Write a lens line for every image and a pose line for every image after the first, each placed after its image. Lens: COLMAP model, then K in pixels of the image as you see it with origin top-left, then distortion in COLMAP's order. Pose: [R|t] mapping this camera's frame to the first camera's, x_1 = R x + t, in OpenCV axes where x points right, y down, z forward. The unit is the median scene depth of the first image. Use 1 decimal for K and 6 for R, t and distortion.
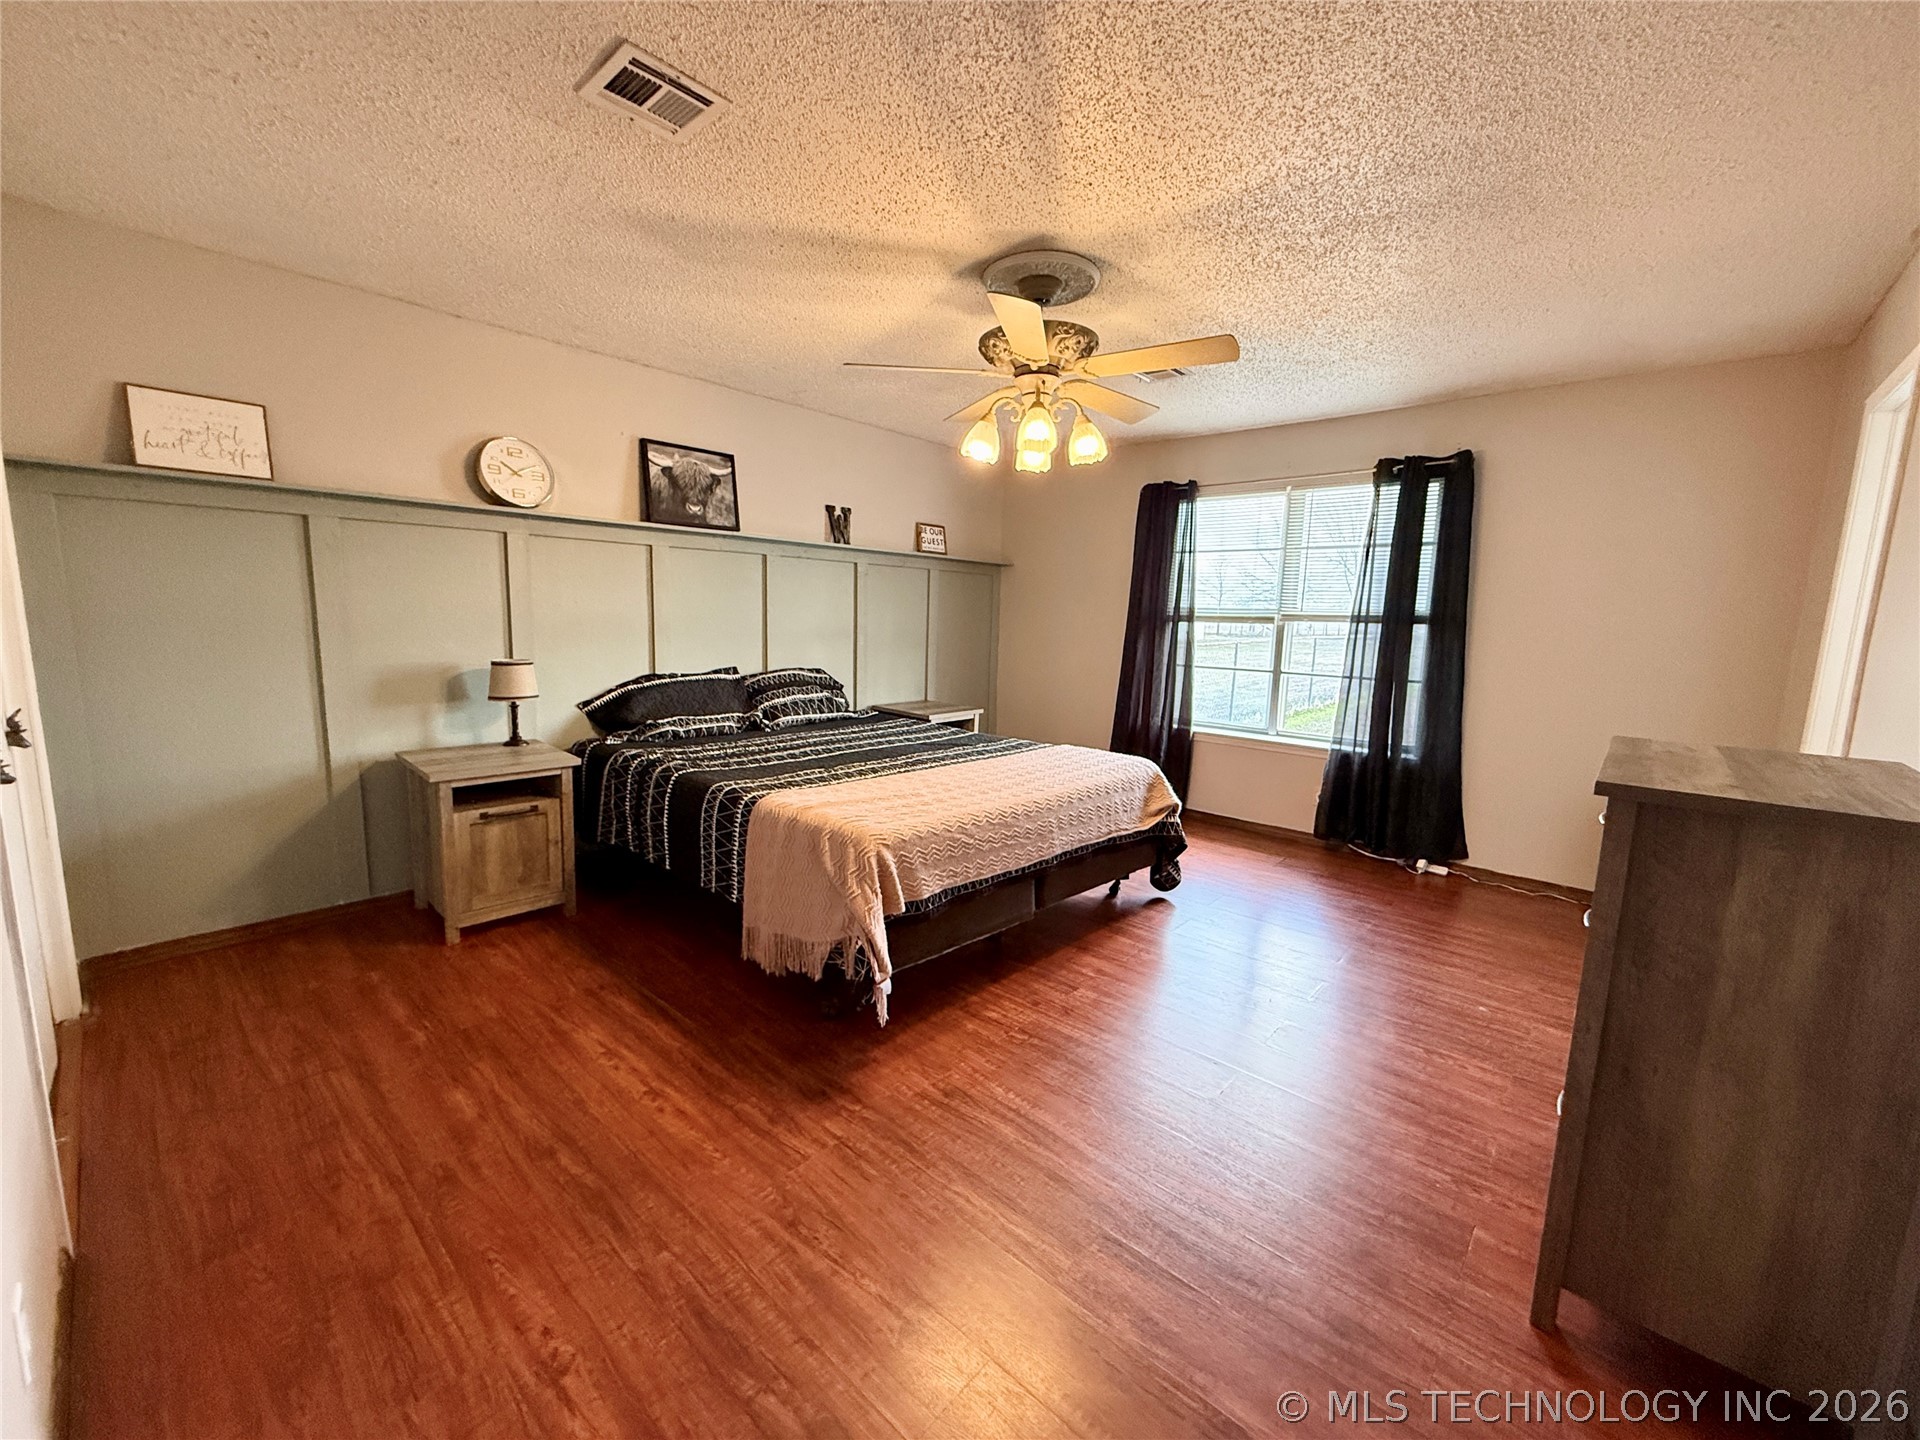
lens RADIAL K [[766.0, 0, 954.4], [0, 766.0, 720.4], [0, 0, 1]] dist [0.002133, 0.000027]
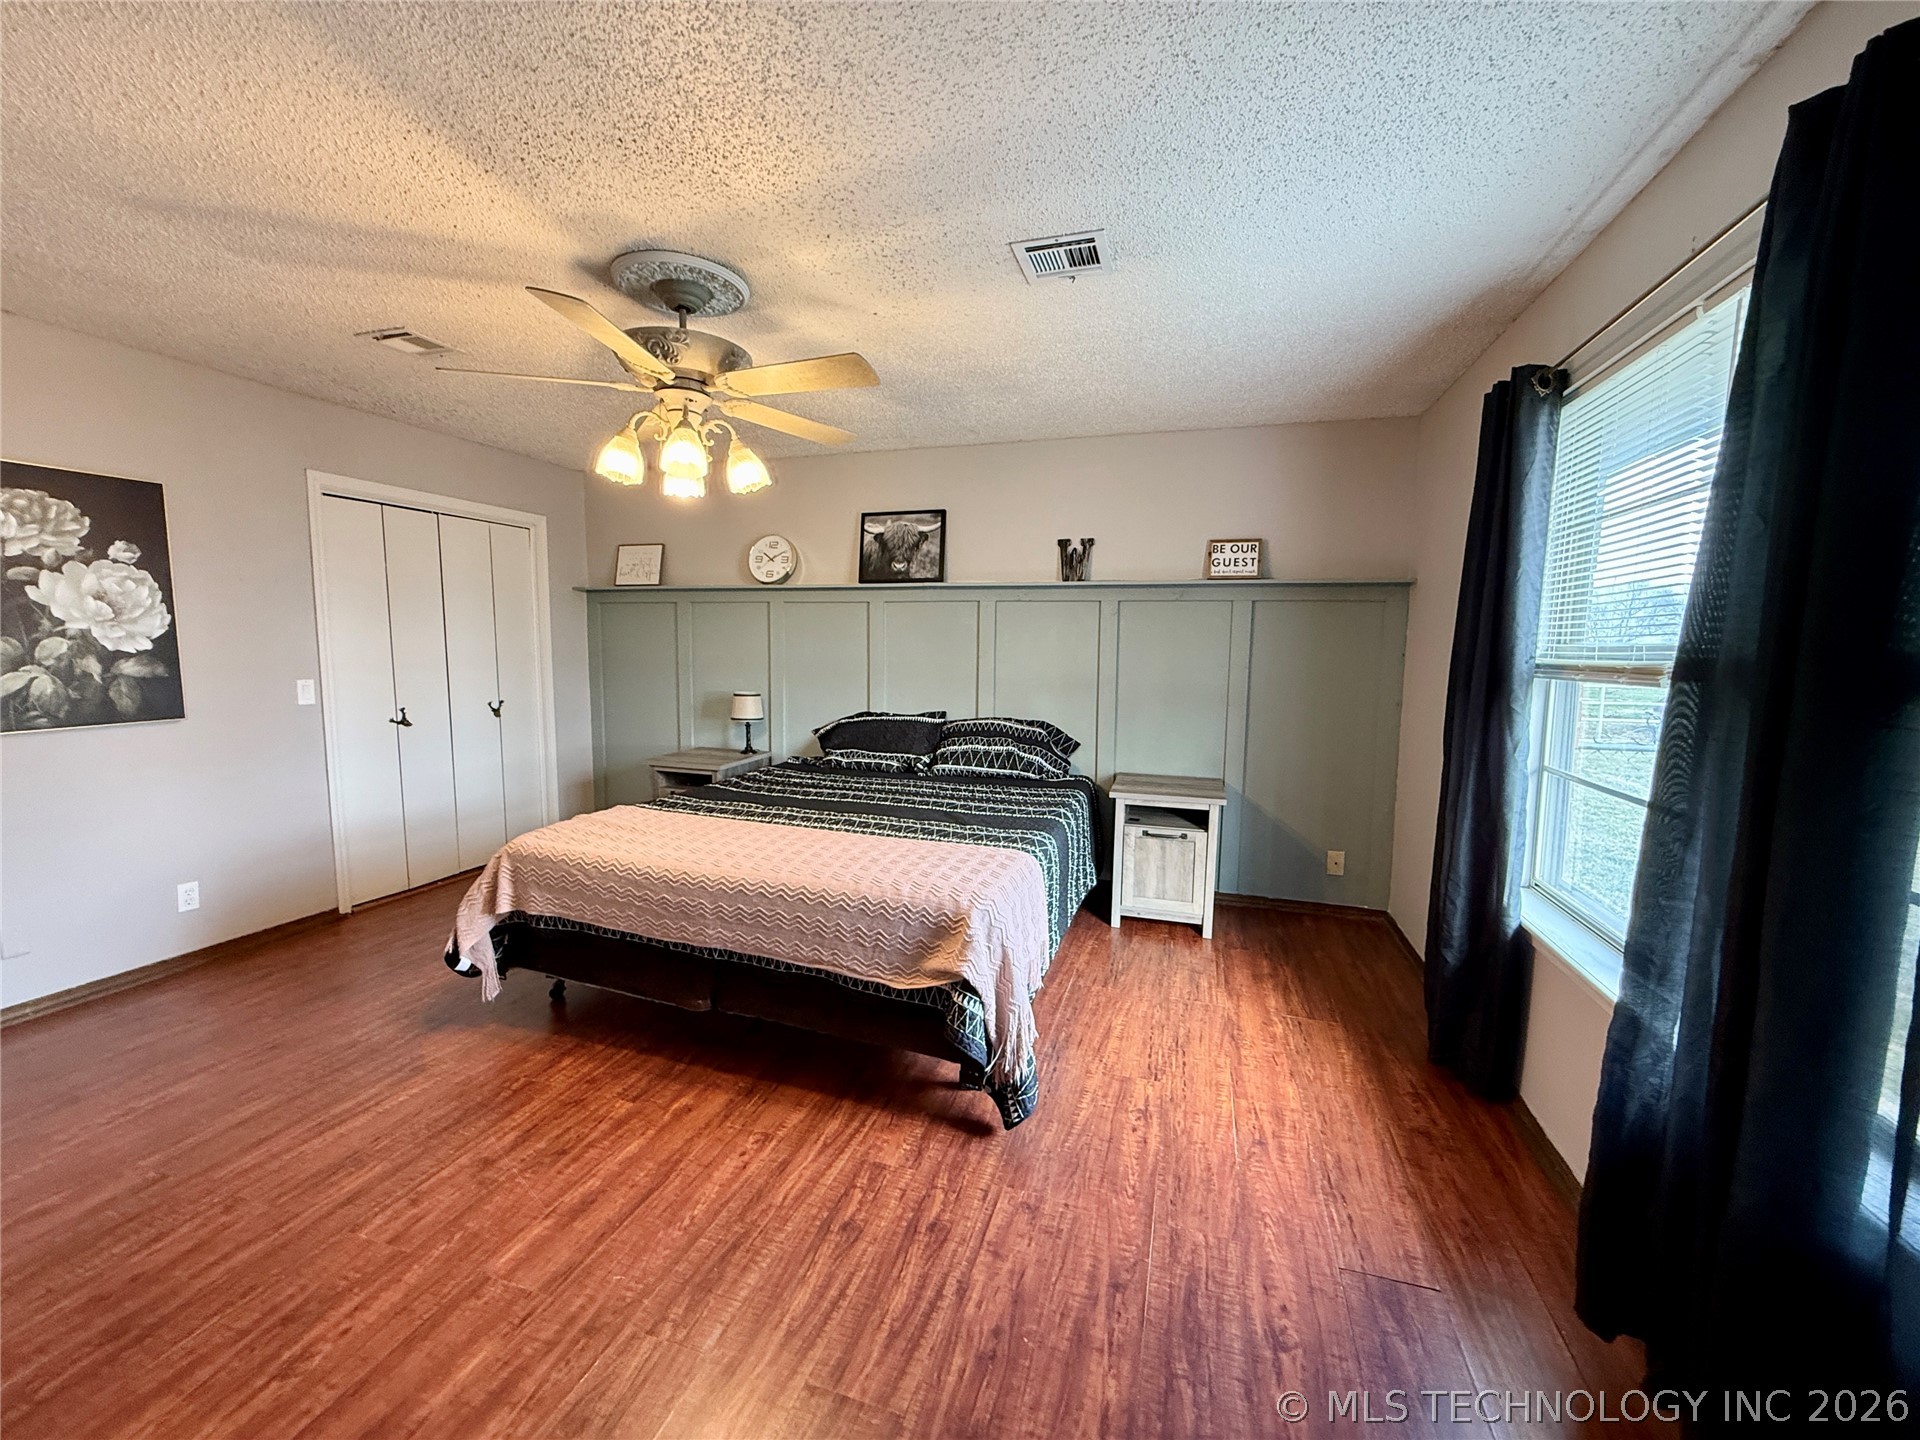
lens RADIAL K [[766.0, 0, 954.4], [0, 766.0, 720.4], [0, 0, 1]] dist [0.002133, 0.000027]
pose [[0.411153, 0.069246, -0.908933, 0.702968], [-0.130184, 0.991350, 0.016636, -0.082574], [0.902223, 0.111488, 0.416611, 0.625012]]
